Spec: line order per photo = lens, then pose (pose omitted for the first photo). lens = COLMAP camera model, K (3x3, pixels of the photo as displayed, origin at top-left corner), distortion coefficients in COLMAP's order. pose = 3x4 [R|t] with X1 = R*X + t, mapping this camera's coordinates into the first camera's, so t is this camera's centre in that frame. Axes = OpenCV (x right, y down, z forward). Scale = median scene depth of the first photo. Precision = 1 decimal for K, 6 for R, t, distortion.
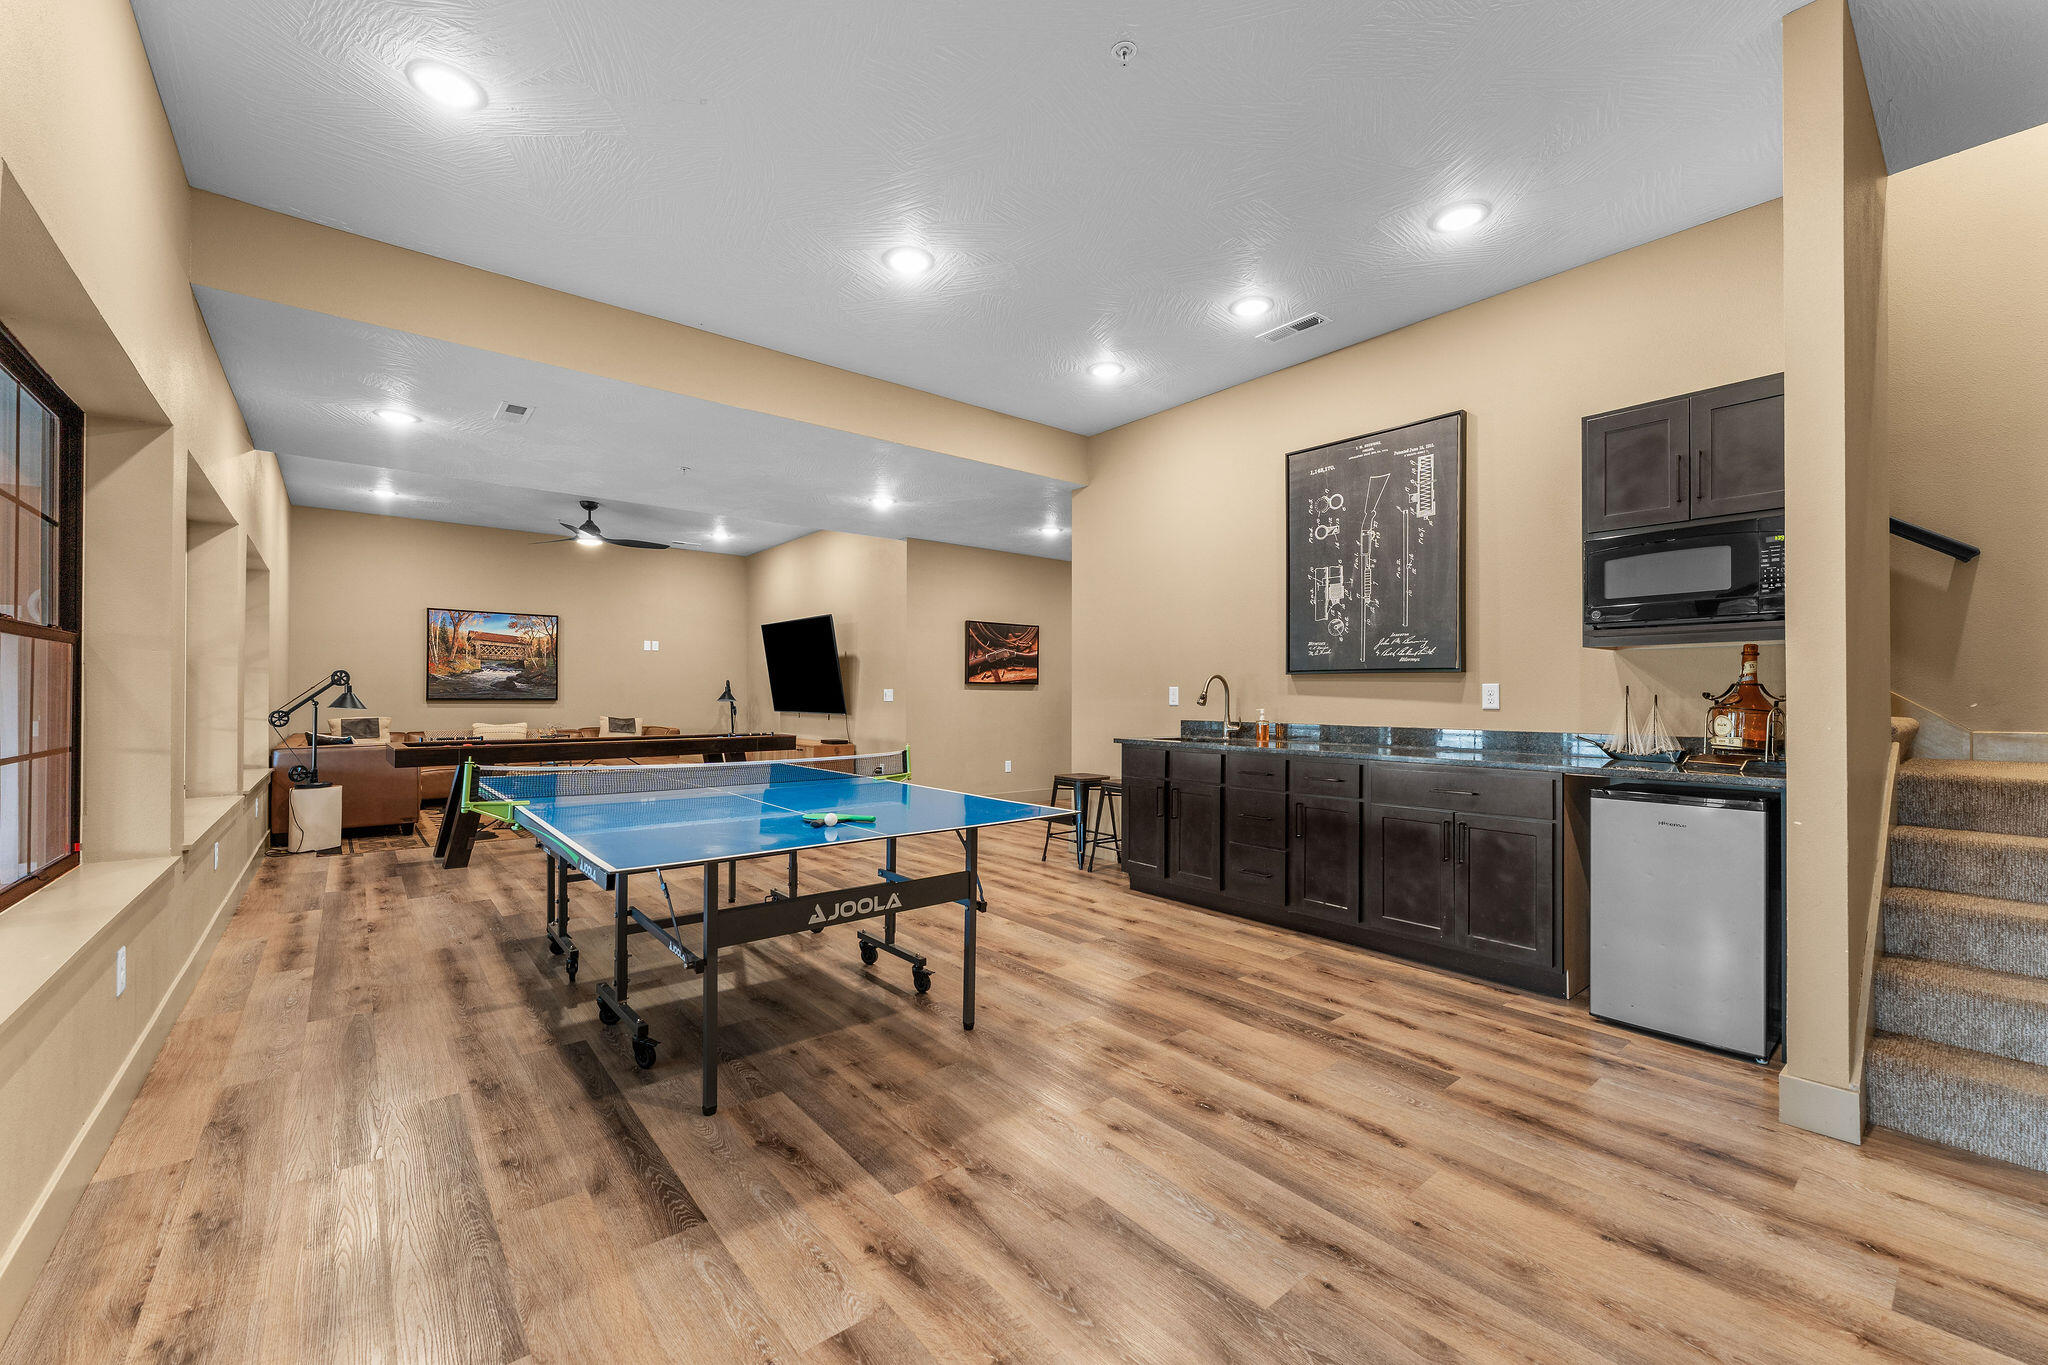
lens RADIAL K [[814.6, 0, 1023.3], [0, 814.6, 688.4], [0, 0, 1]] dist [-0.000641, 0.000184]
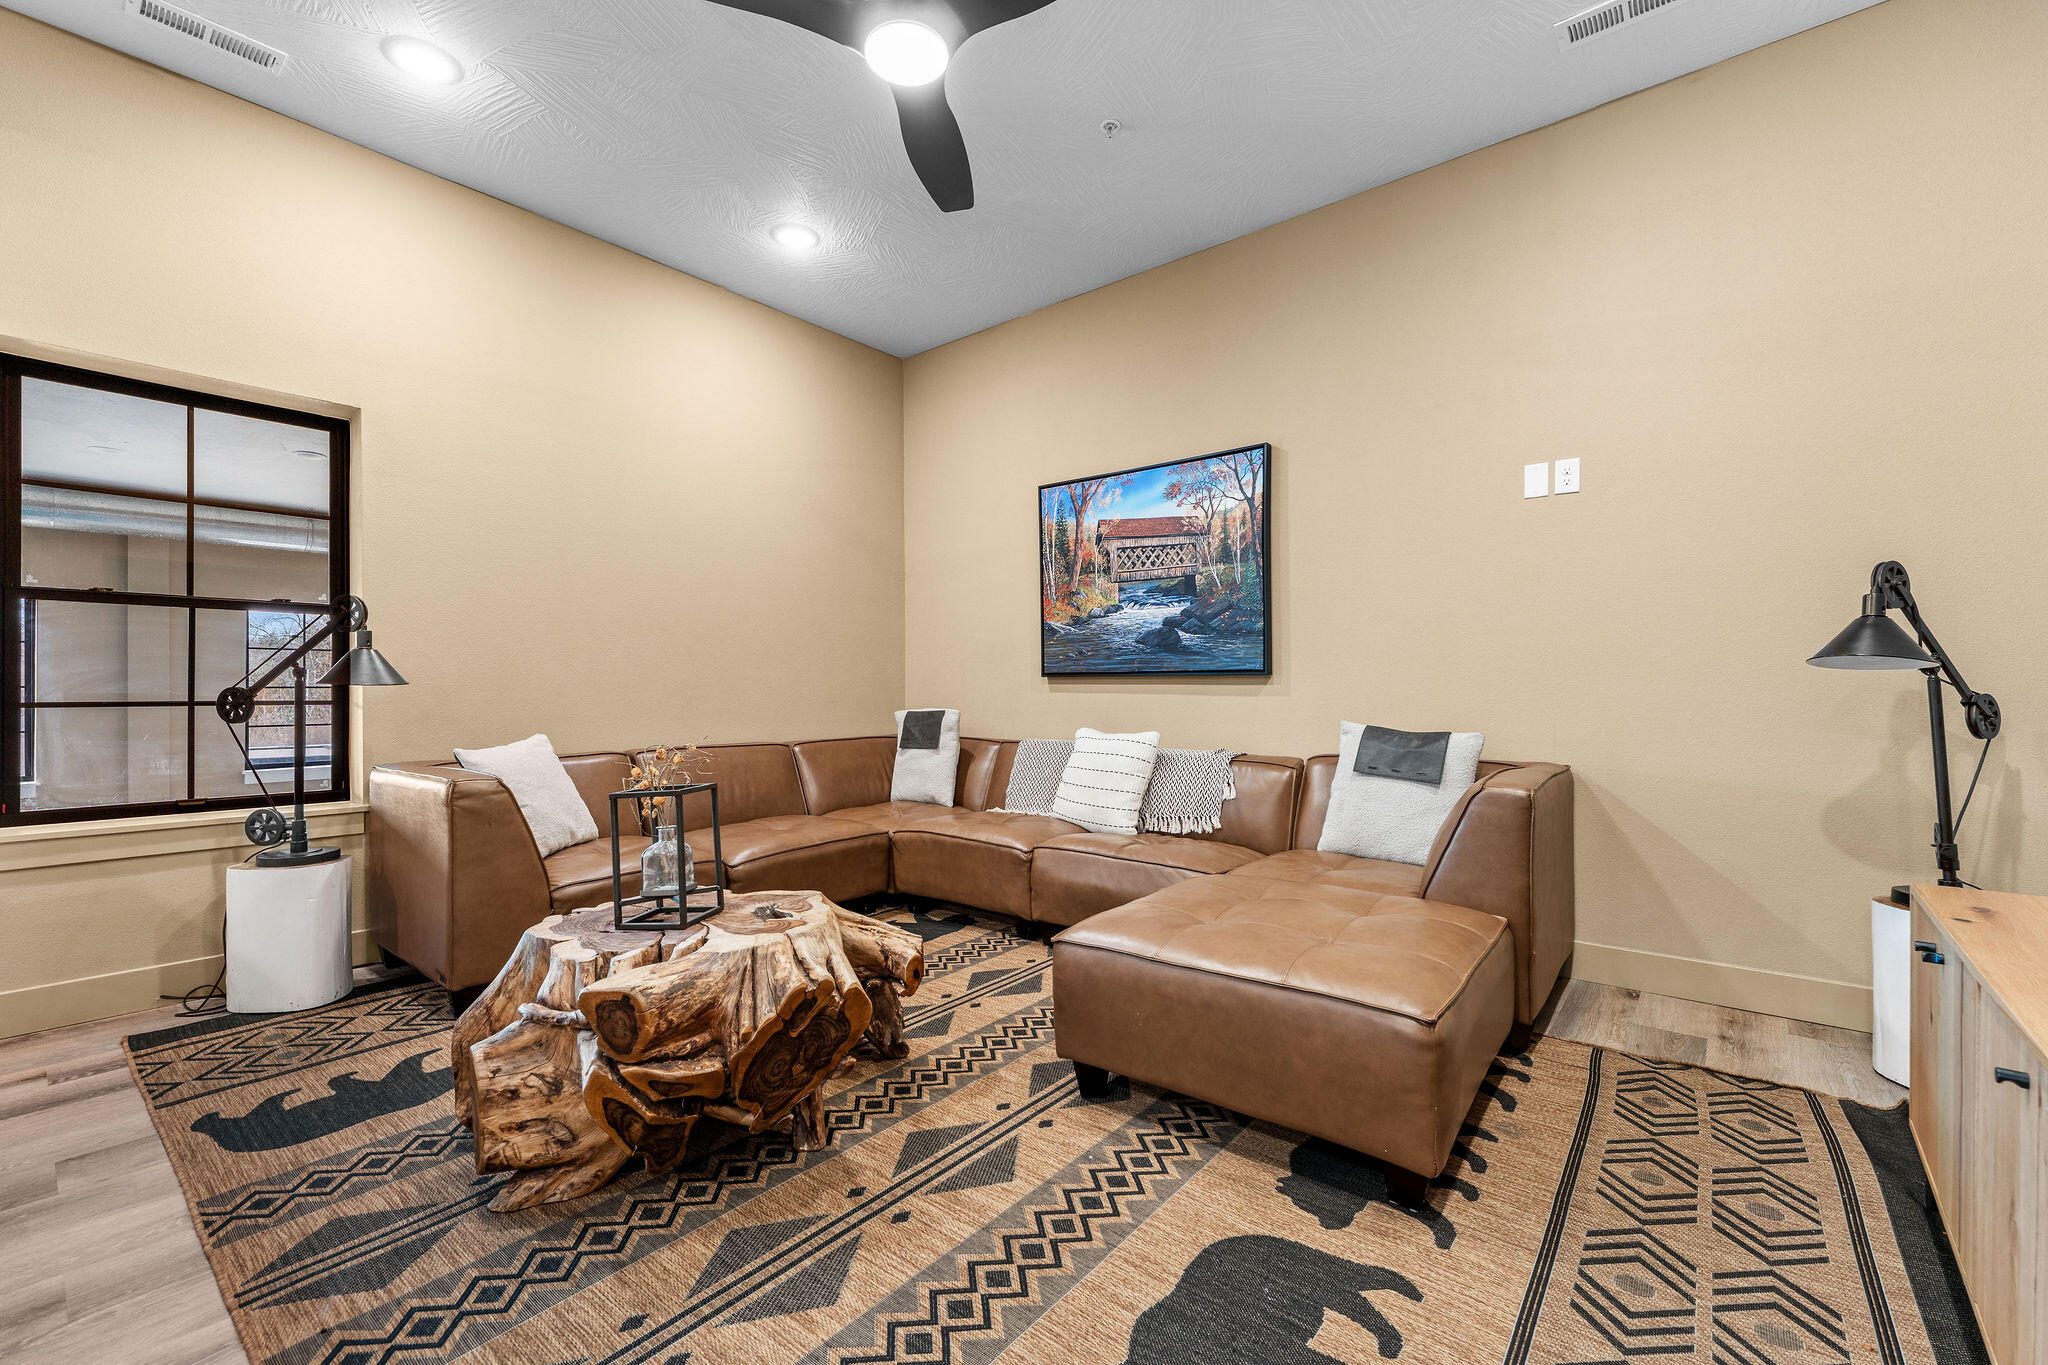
lens RADIAL K [[856.5, 0, 1022.4], [0, 856.5, 687.8], [0, 0, 1]] dist [0.000469, -0.001221]
pose [[0.182889, -0.005459, -0.983118, -0.245465], [0.011917, 0.999923, -0.003336, 0.023813], [0.983061, -0.011106, 0.182940, 0.944484]]
